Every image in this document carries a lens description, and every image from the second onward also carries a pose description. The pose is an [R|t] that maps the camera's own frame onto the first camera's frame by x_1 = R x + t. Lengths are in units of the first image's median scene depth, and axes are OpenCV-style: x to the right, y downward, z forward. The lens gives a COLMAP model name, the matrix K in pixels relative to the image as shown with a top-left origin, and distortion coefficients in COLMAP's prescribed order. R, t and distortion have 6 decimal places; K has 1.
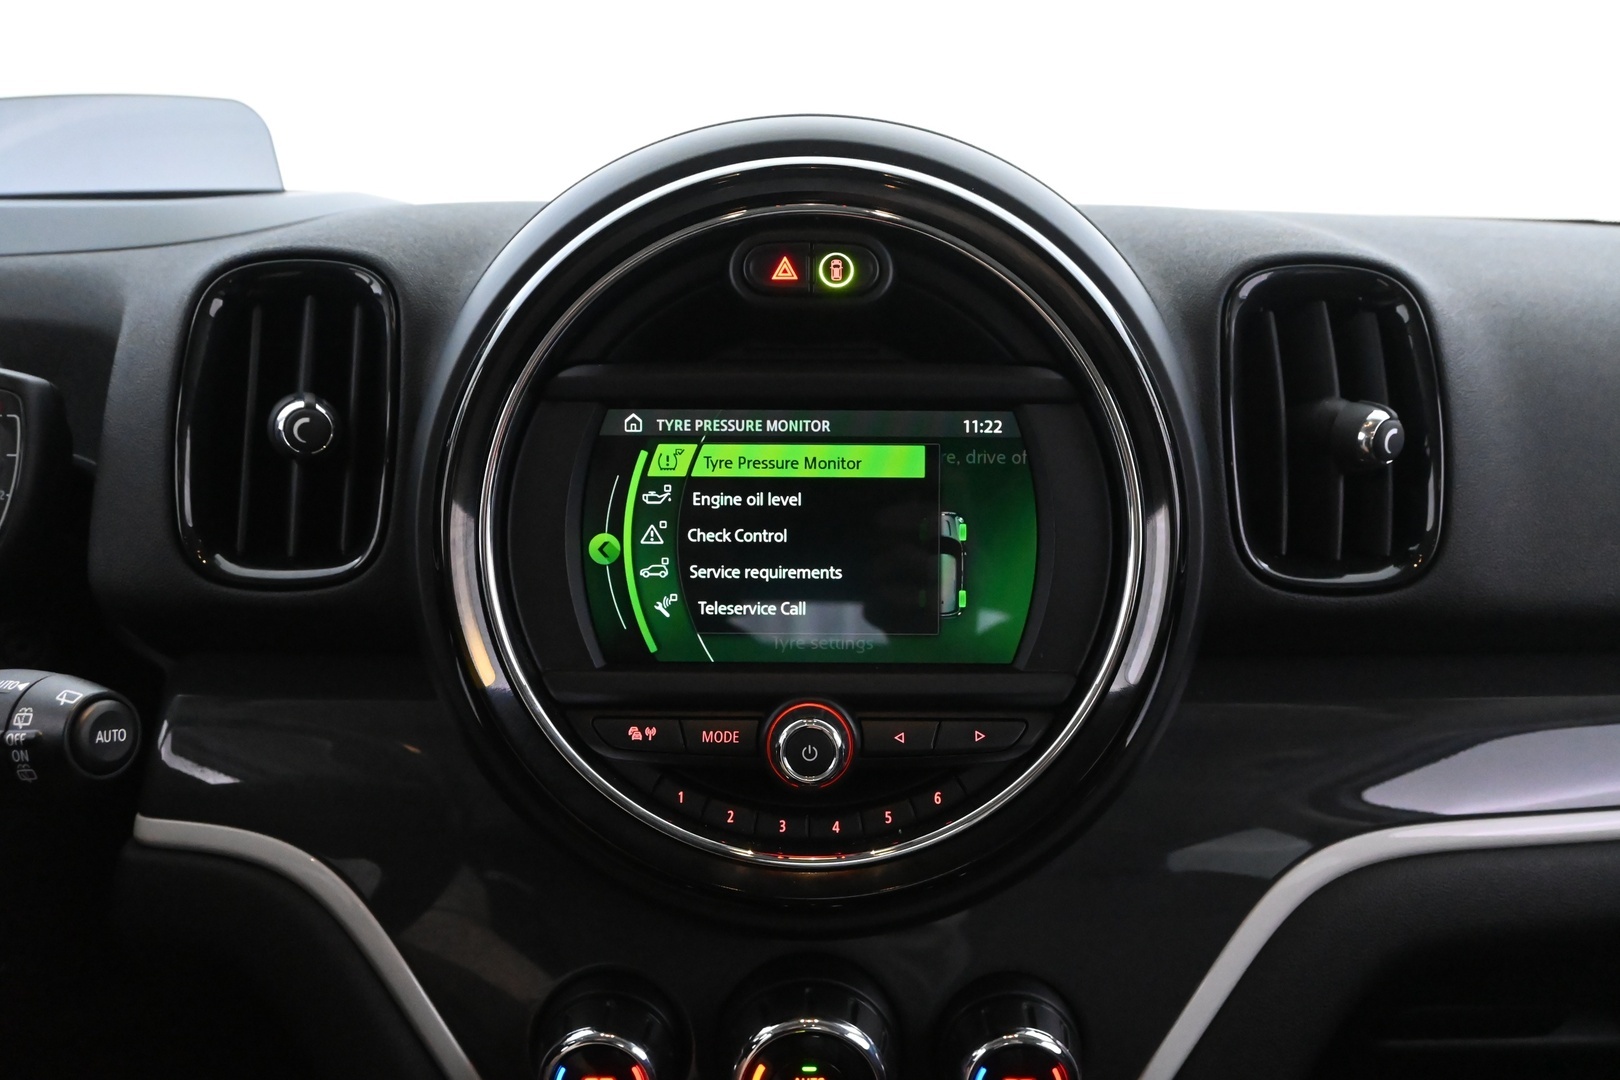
lens RADIAL K [[1282.2, 0, 810.0], [0, 1282.2, 540.0], [0, 0, 1]] dist [-0.002136, -0.001644]
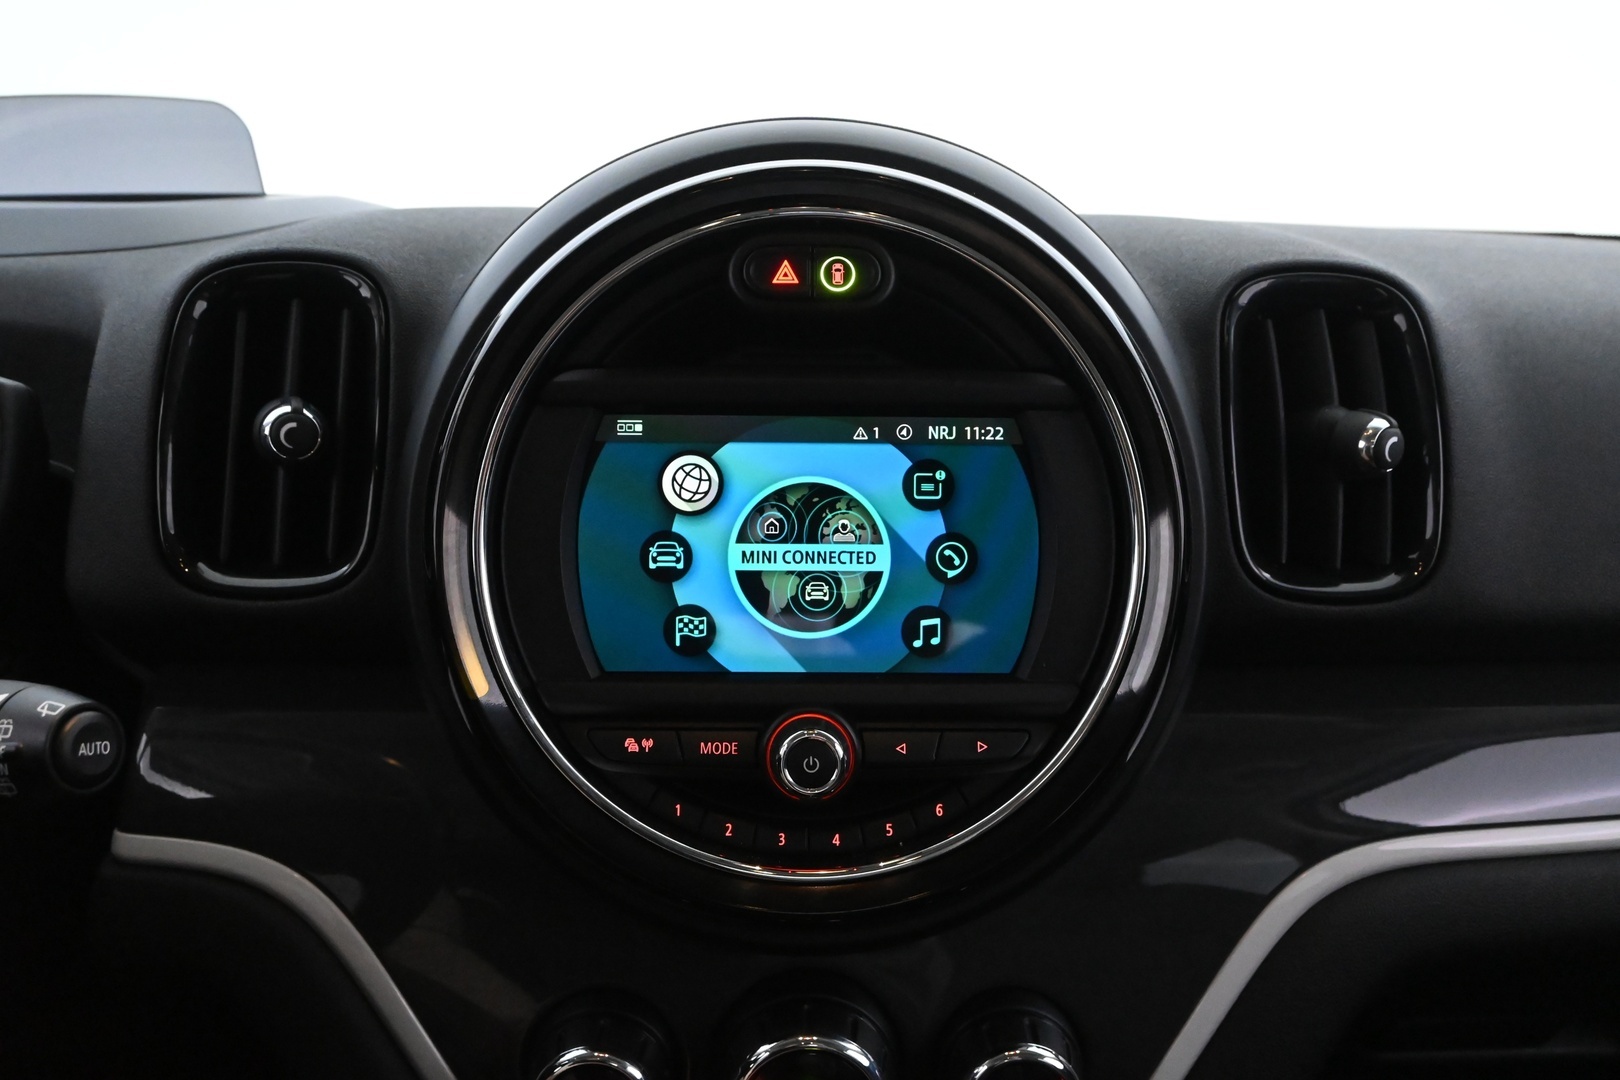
lens RADIAL K [[1282.2, 0, 810.0], [0, 1282.2, 540.0], [0, 0, 1]] dist [-0.002136, -0.001644]
pose [[0.999740, 0.000873, 0.022779, -0.021682], [-0.000634, 0.999945, -0.010503, 0.004245], [-0.022787, 0.010486, 0.999685, 0.015442]]
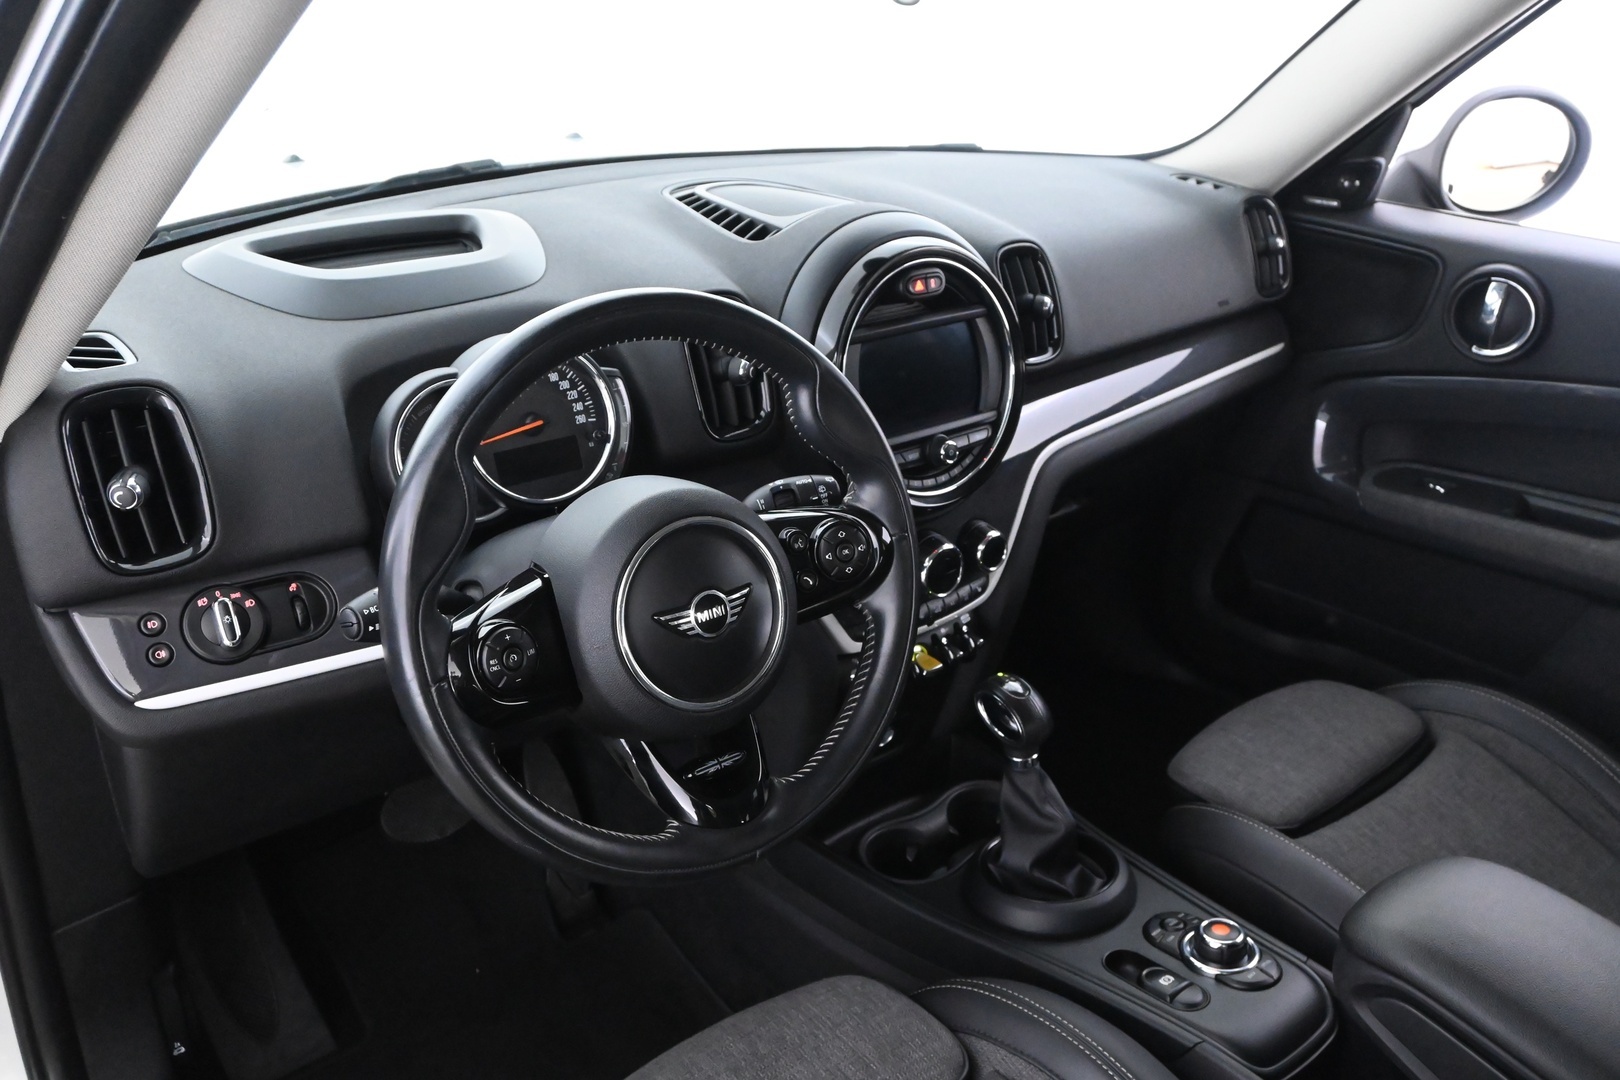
lens RADIAL K [[1376.9, 0, 810.0], [0, 1376.9, 540.0], [0, 0, 1]] dist [0.000254, -0.000574]
pose [[0.770534, -0.251099, 0.585855, -1.950121], [0.123336, 0.960499, 0.249457, -0.425099], [-0.625352, -0.119958, 0.771067, -1.130987]]
